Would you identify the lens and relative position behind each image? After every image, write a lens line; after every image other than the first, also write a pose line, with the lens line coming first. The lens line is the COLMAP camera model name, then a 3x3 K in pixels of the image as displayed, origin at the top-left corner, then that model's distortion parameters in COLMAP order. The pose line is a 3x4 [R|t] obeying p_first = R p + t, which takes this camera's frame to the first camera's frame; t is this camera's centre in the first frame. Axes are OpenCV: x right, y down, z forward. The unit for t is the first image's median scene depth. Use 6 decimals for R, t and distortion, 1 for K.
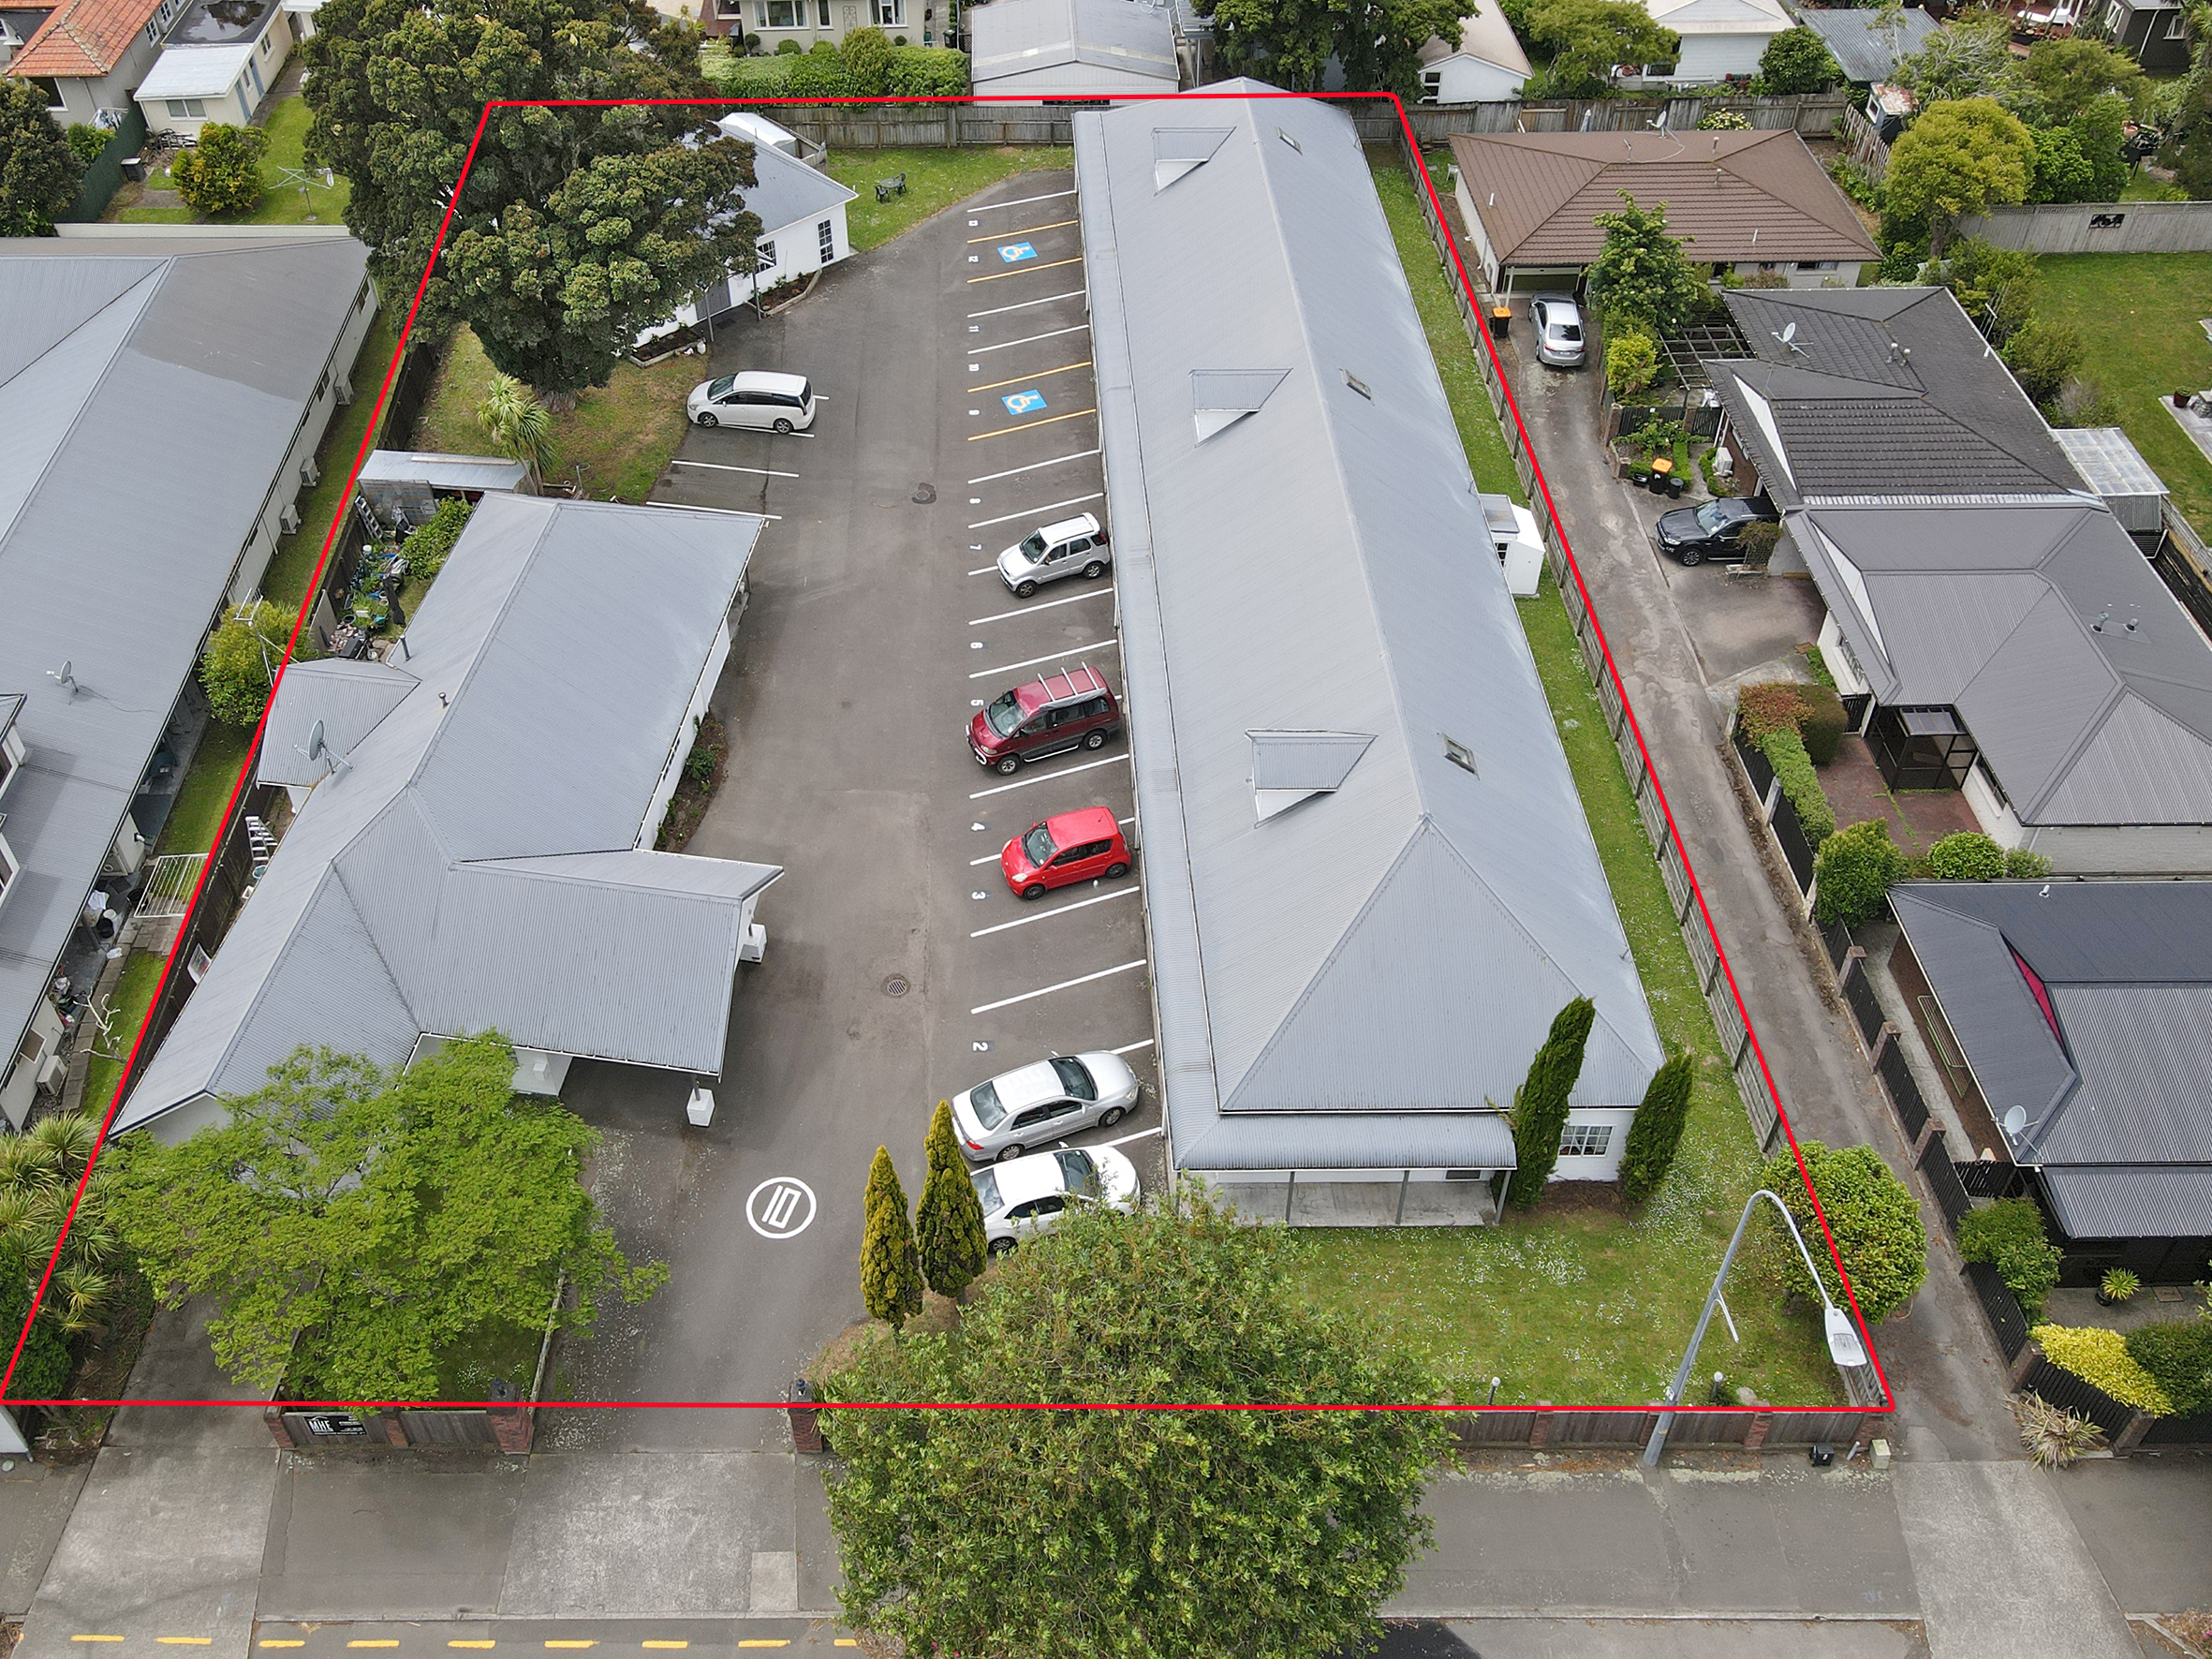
lens RADIAL K [[1675.4, 0, 1099.3], [0, 1675.4, 914.8], [0, 0, 1]] dist [-0.006161, 0.030376]
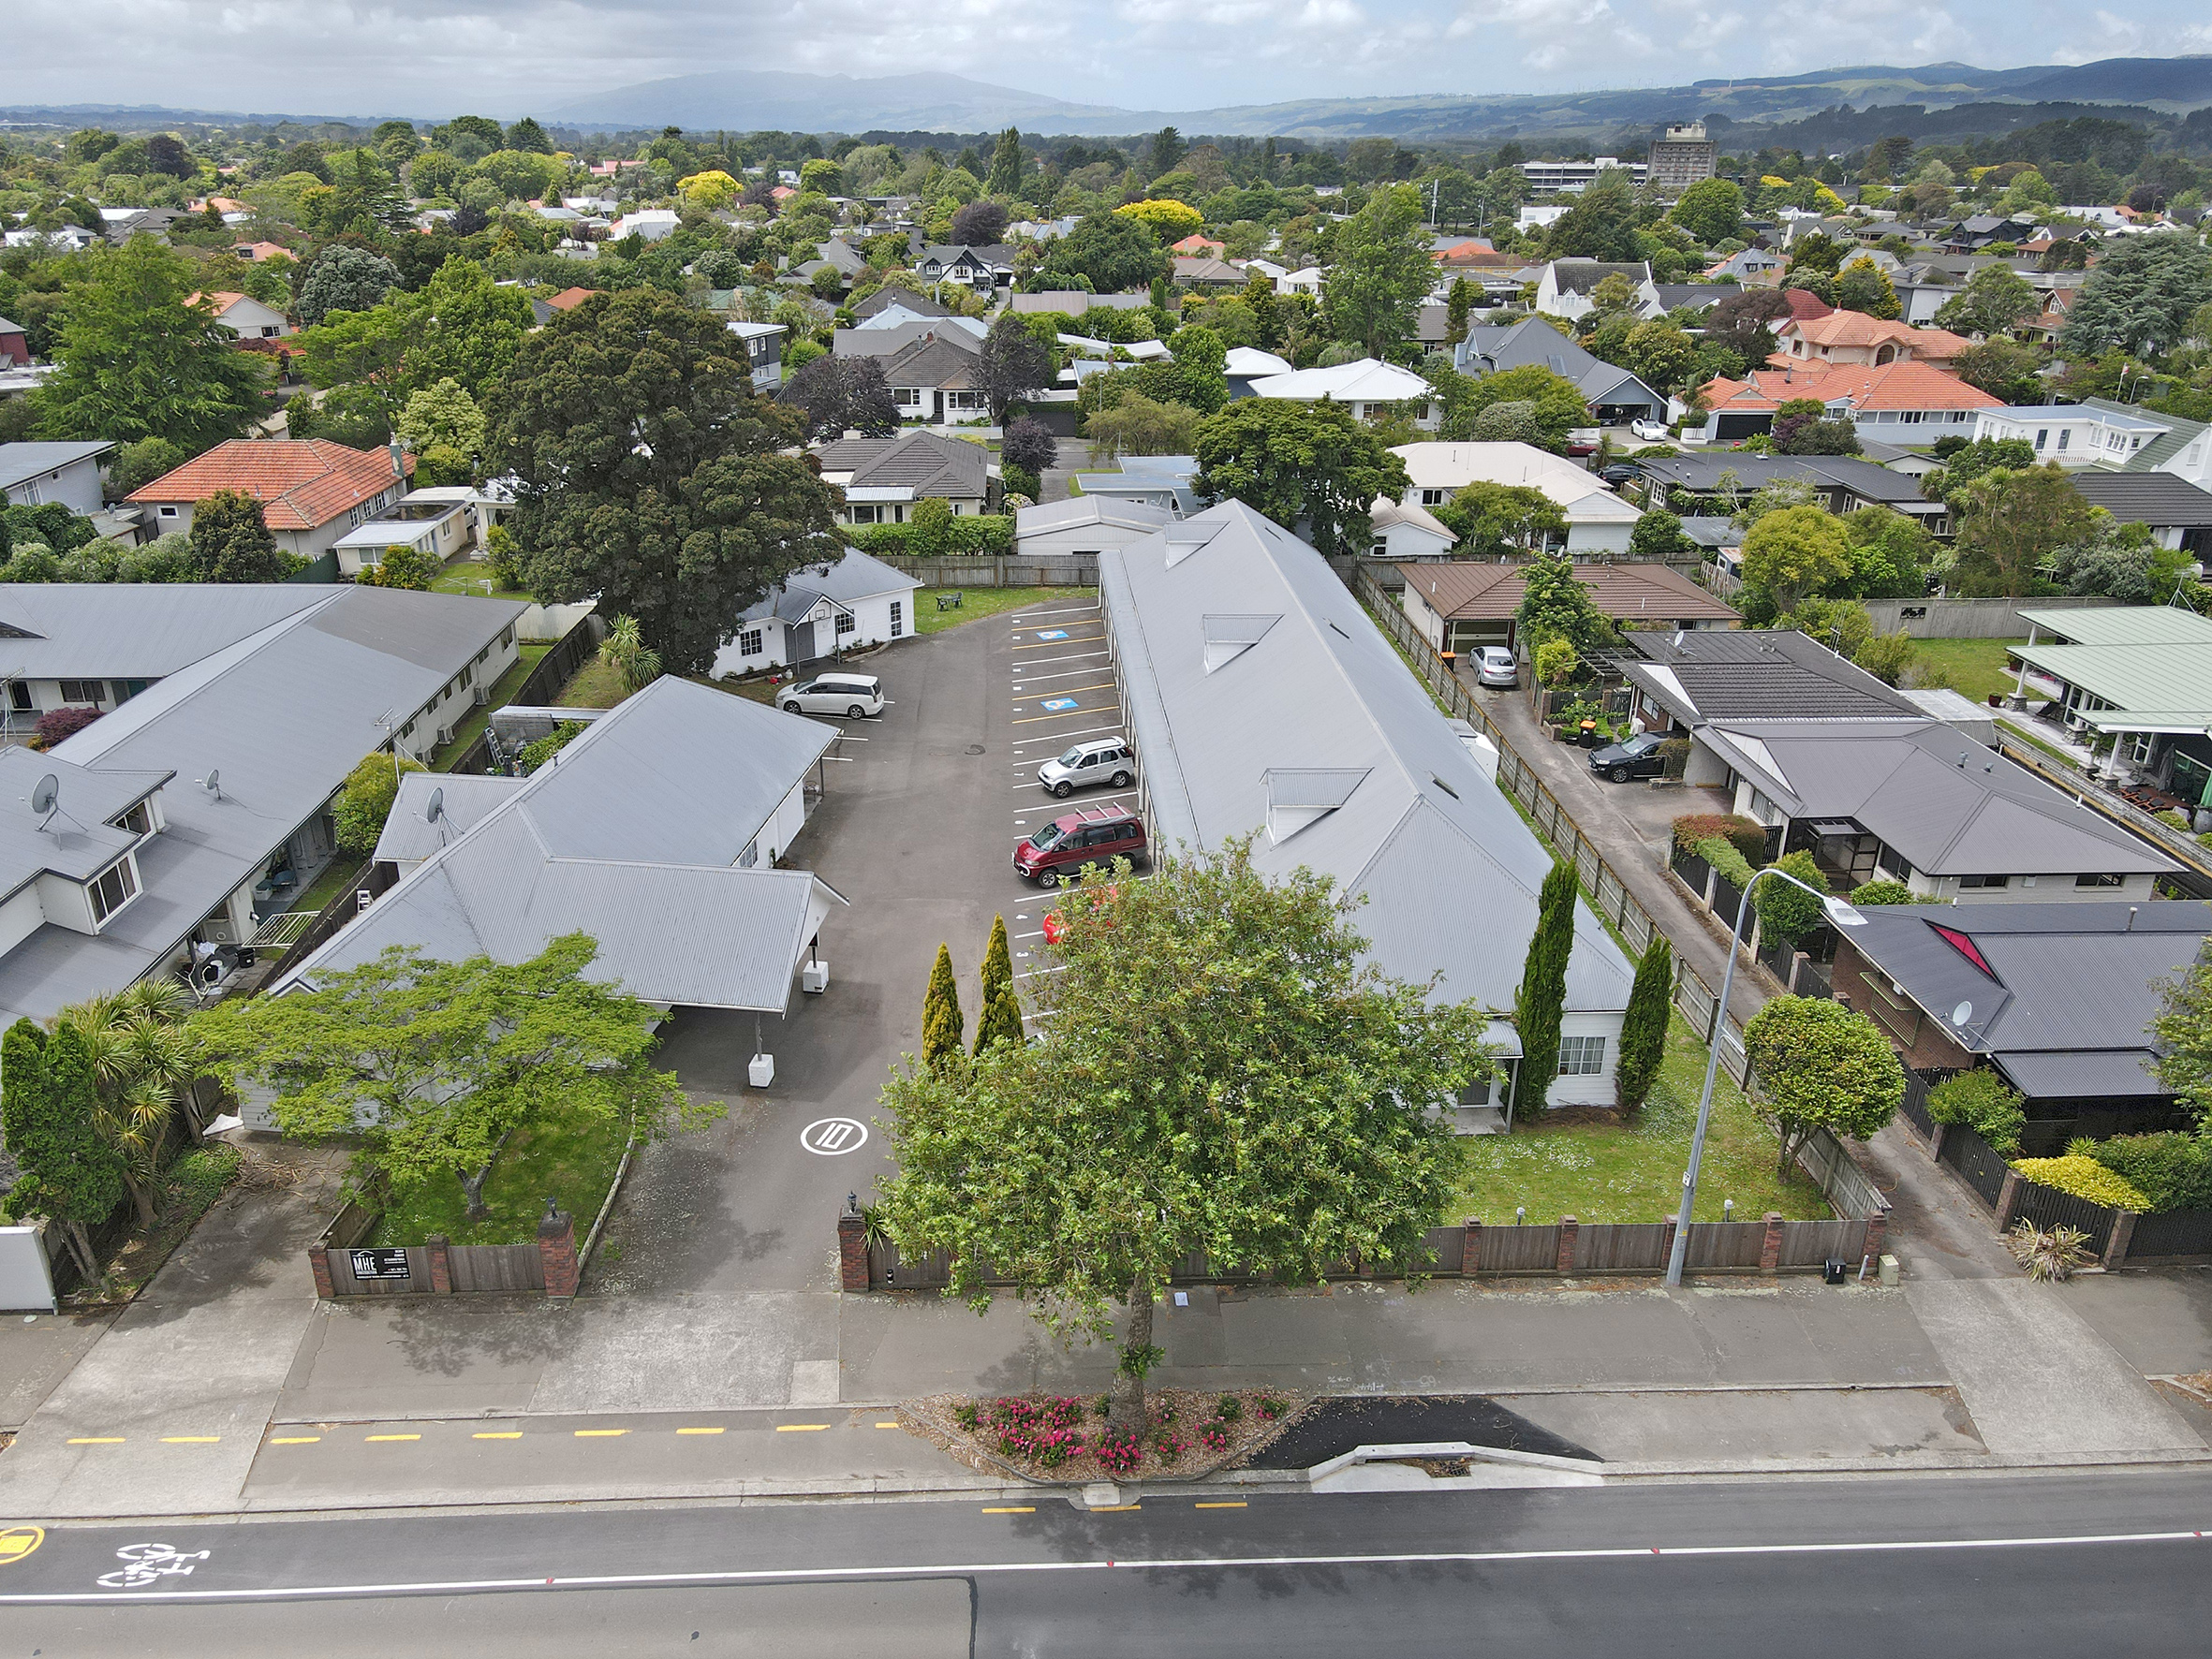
lens RADIAL K [[1505.5, 0, 1168.2], [0, 1505.5, 1073.8], [0, 0, 1]] dist [-0.001465, 0.026577]
pose [[0.998959, 0.002985, 0.045528, -0.020752], [0.011043, 0.952365, -0.304760, 0.378546], [-0.044269, 0.304945, 0.951340, 0.068475]]
